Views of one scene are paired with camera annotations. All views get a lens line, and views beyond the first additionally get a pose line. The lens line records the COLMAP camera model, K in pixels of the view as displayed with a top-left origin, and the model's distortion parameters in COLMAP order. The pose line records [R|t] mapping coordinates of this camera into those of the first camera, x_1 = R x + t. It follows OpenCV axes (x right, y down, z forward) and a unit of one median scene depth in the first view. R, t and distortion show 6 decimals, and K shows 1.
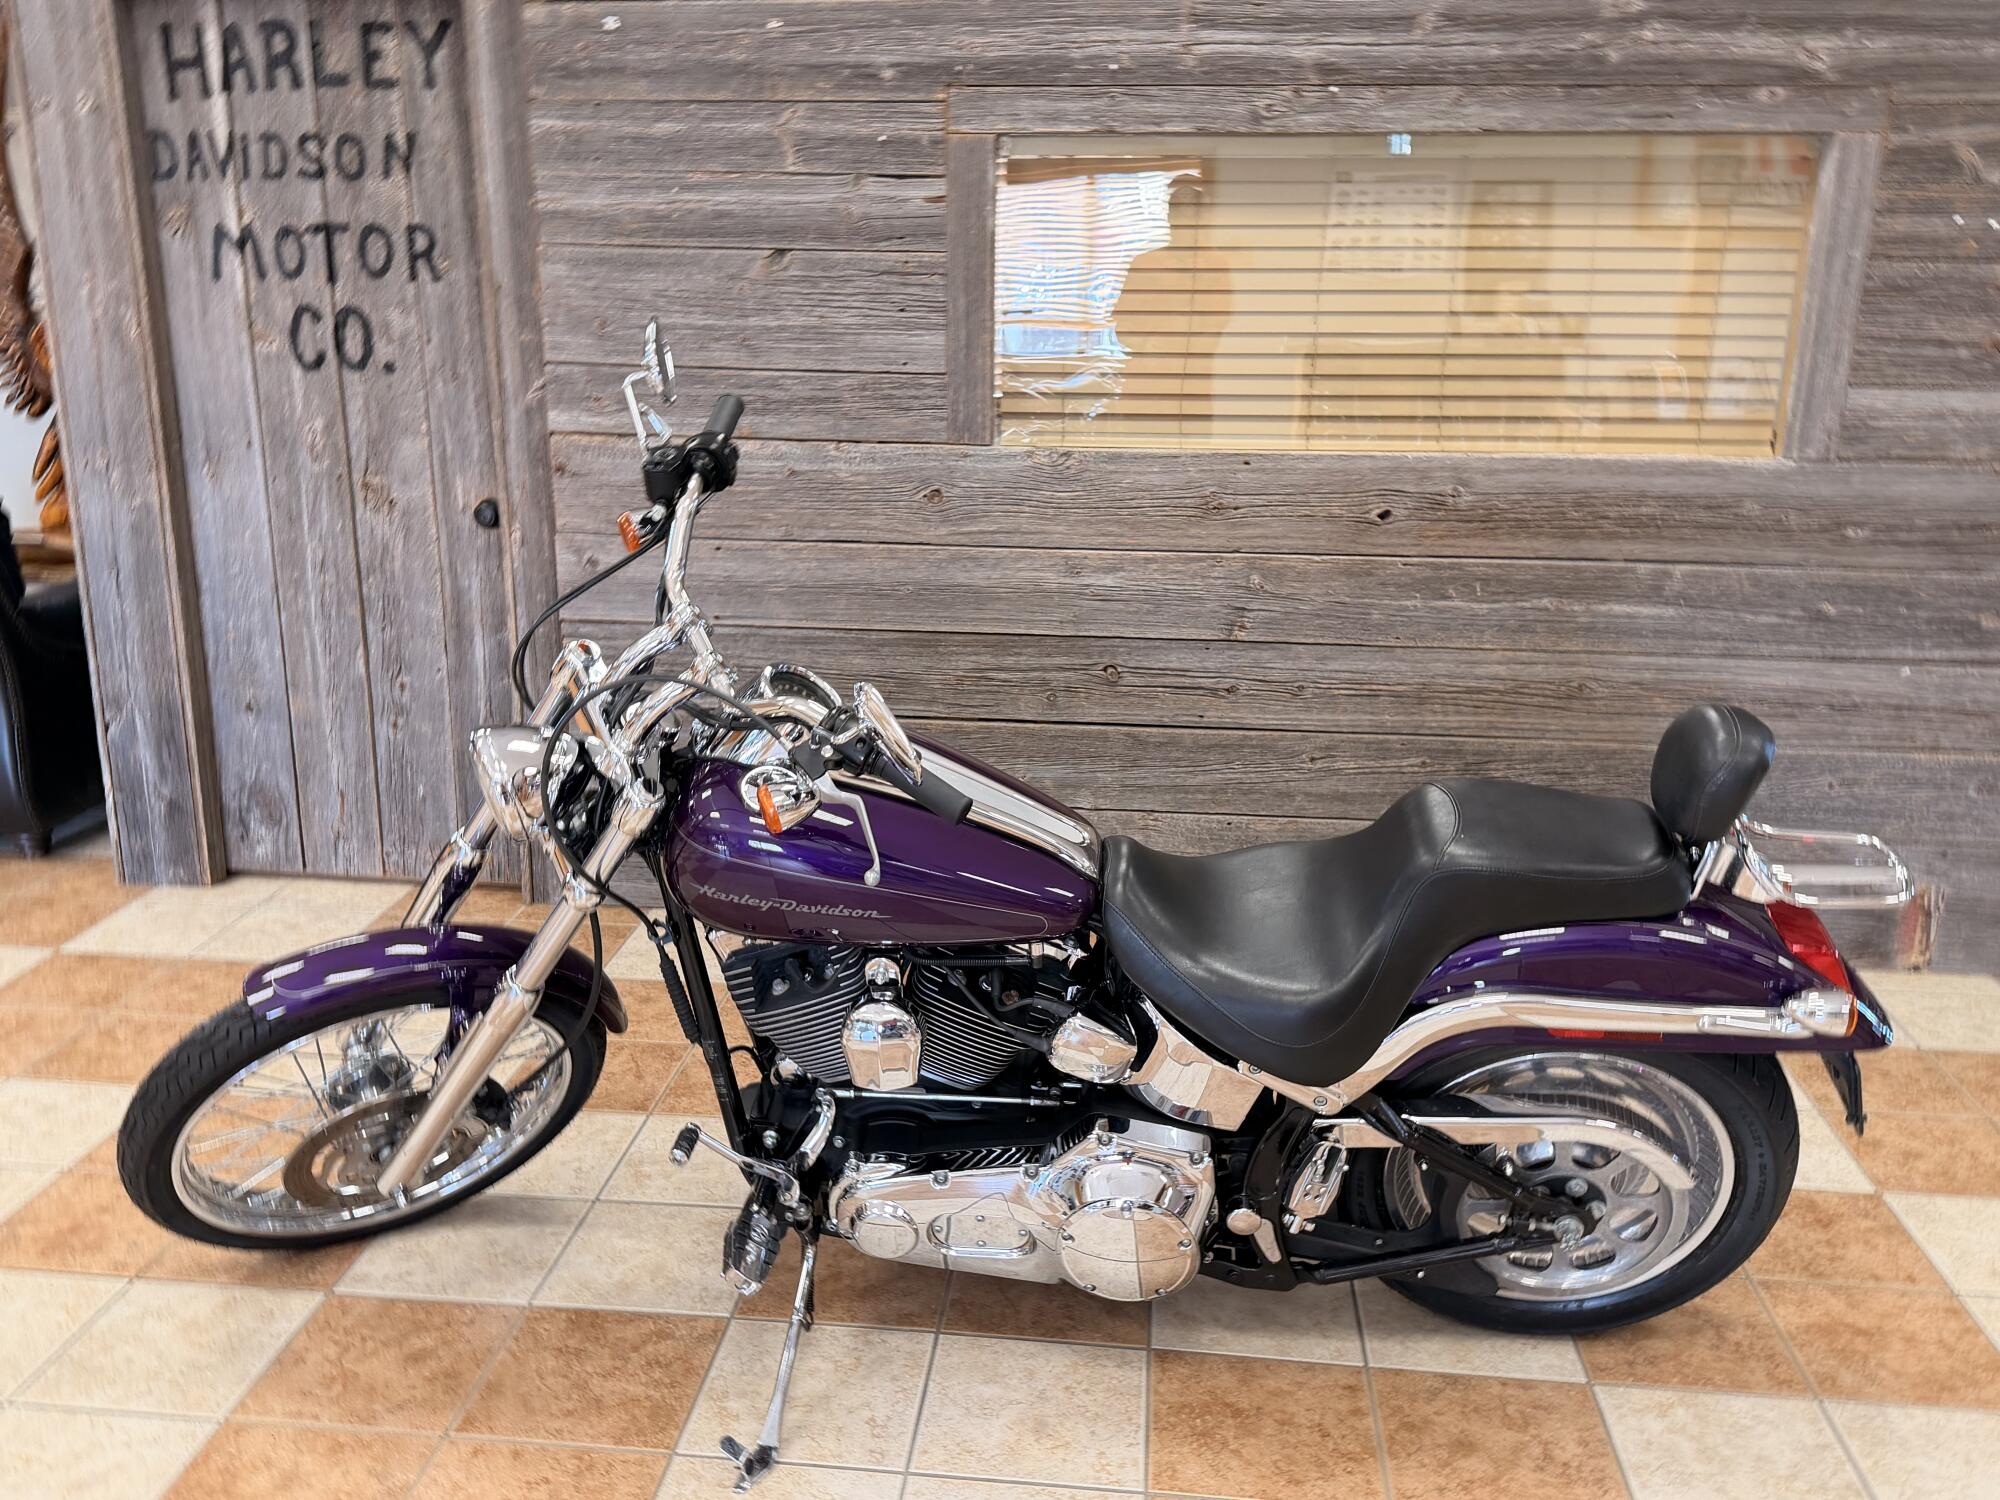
lens RADIAL K [[1720.4, 0, 976.3], [0, 1720.4, 766.5], [0, 0, 1]] dist [0.088308, -0.155384]
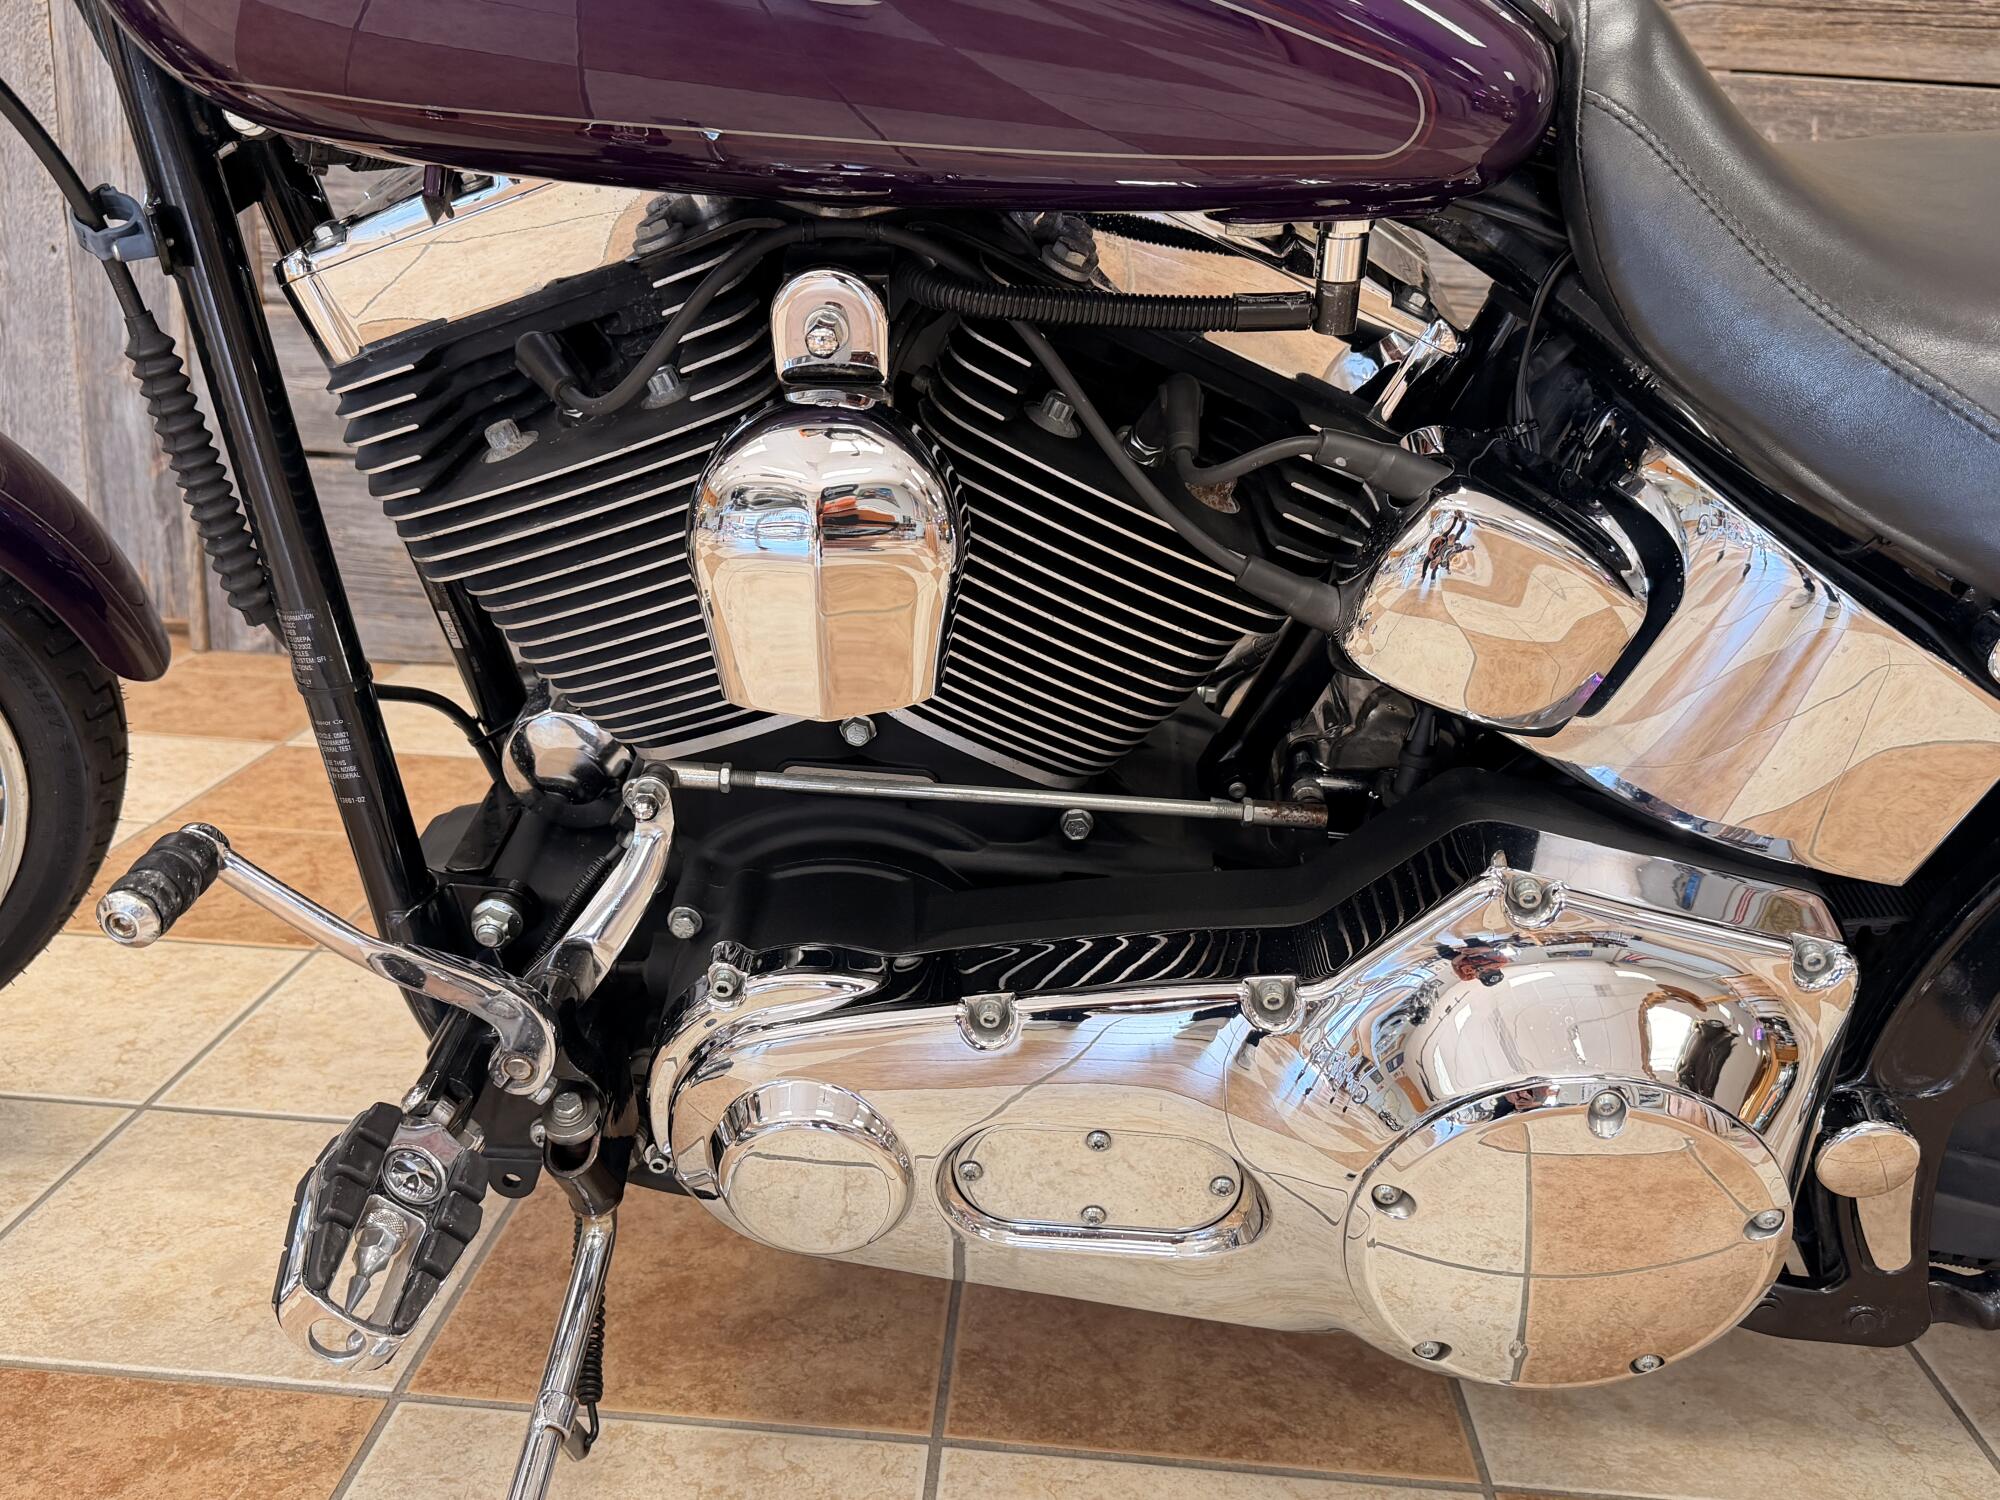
lens RADIAL K [[1720.4, 0, 984.1], [0, 1720.4, 793.6], [0, 0, 1]] dist [0.088308, -0.155384]
pose [[0.997504, 0.026638, 0.065396, -0.040508], [-0.028733, 0.999097, 0.031302, 0.171029], [-0.064503, -0.033103, 0.997368, 0.621091]]
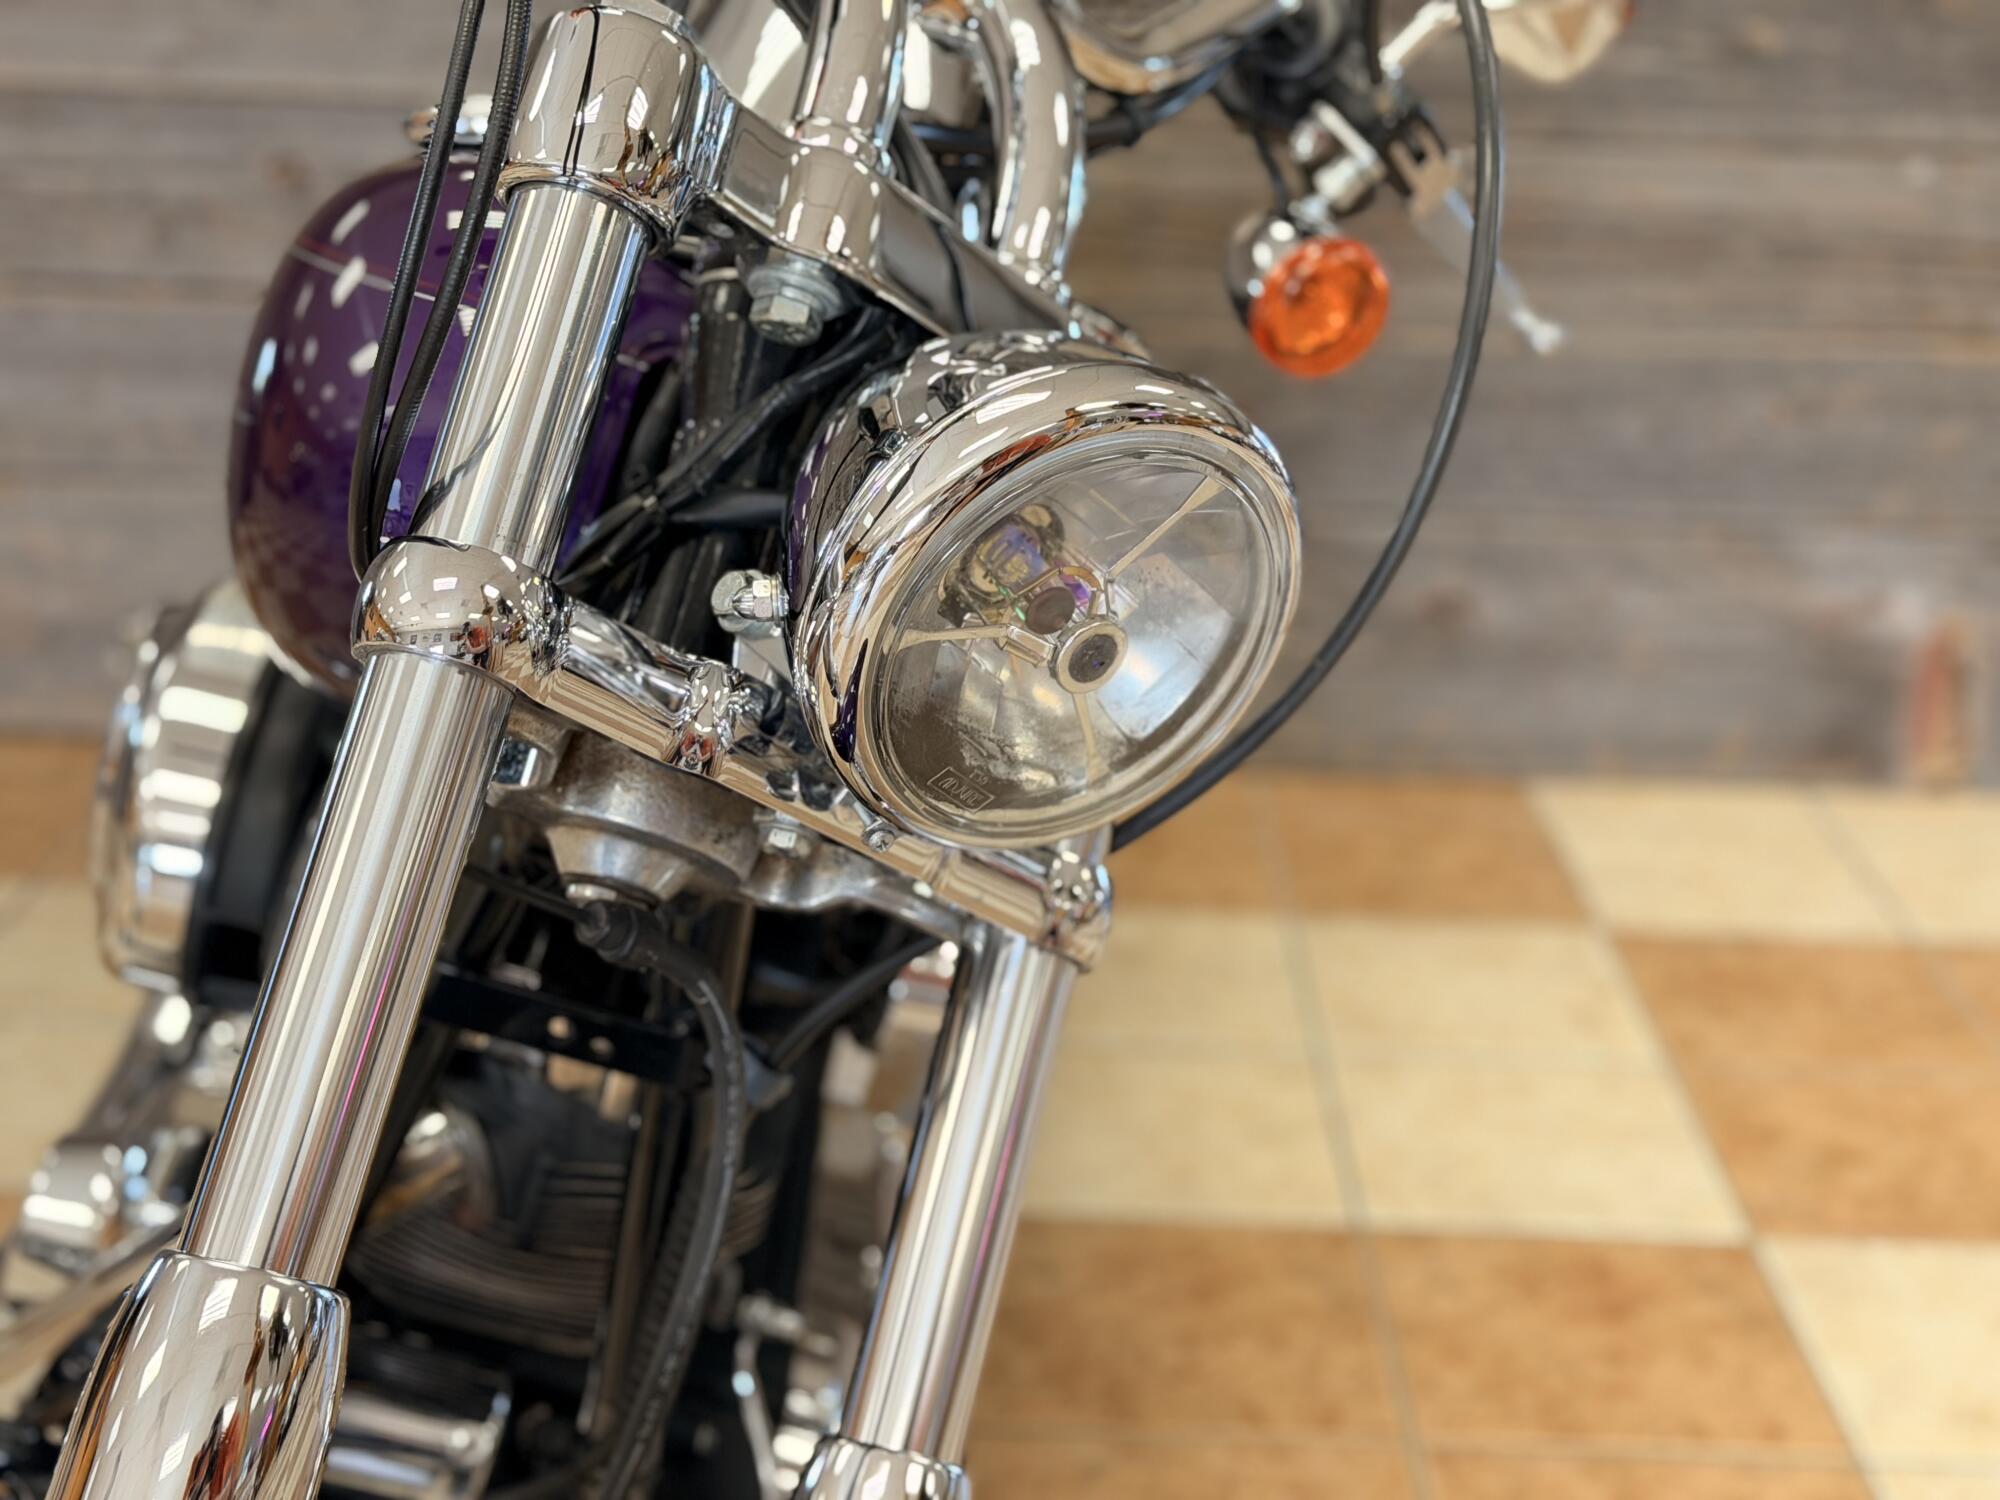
lens RADIAL K [[2851.6, 0, 999.8], [0, 2851.6, 750.4], [0, 0, 1]] dist [0.127648, 0.000000]
pose [[0.994382, -0.014328, 0.104878, 0.284399], [0.007295, 0.997717, 0.067138, 0.073941], [-0.105600, -0.065996, 0.992216, 0.318925]]
